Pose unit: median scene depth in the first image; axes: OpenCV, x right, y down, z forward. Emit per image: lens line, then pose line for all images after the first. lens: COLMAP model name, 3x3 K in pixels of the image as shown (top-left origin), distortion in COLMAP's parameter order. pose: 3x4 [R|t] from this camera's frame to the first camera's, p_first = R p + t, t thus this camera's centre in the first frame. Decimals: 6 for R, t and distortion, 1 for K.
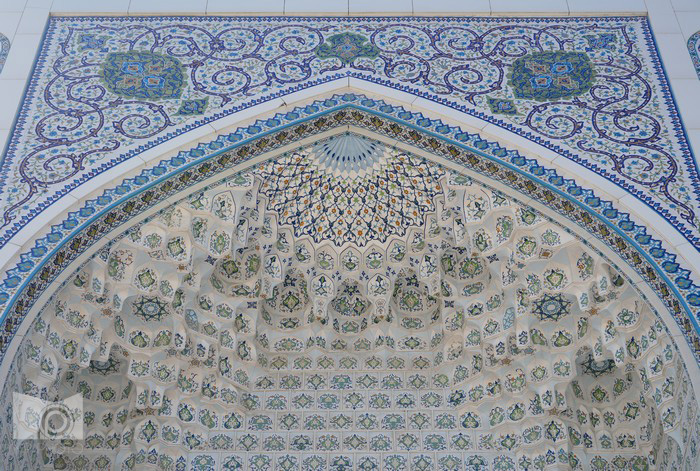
lens RADIAL K [[1258.2, 0, 348.9], [0, 1258.2, 237.3], [0, 0, 1]] dist [0.043194, 0.000000]
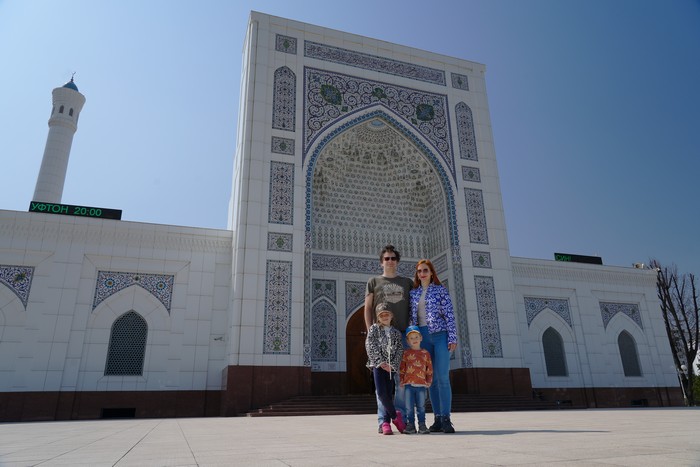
lens RADIAL K [[492.0, 0, 352.2], [0, 492.0, 231.7], [0, 0, 1]] dist [0.000426, 0.000400]
pose [[0.945210, 0.093805, 0.312697, -0.568541], [-0.229029, 0.873109, 0.430378, -0.452853], [-0.232647, -0.478415, 0.846756, -0.538781]]
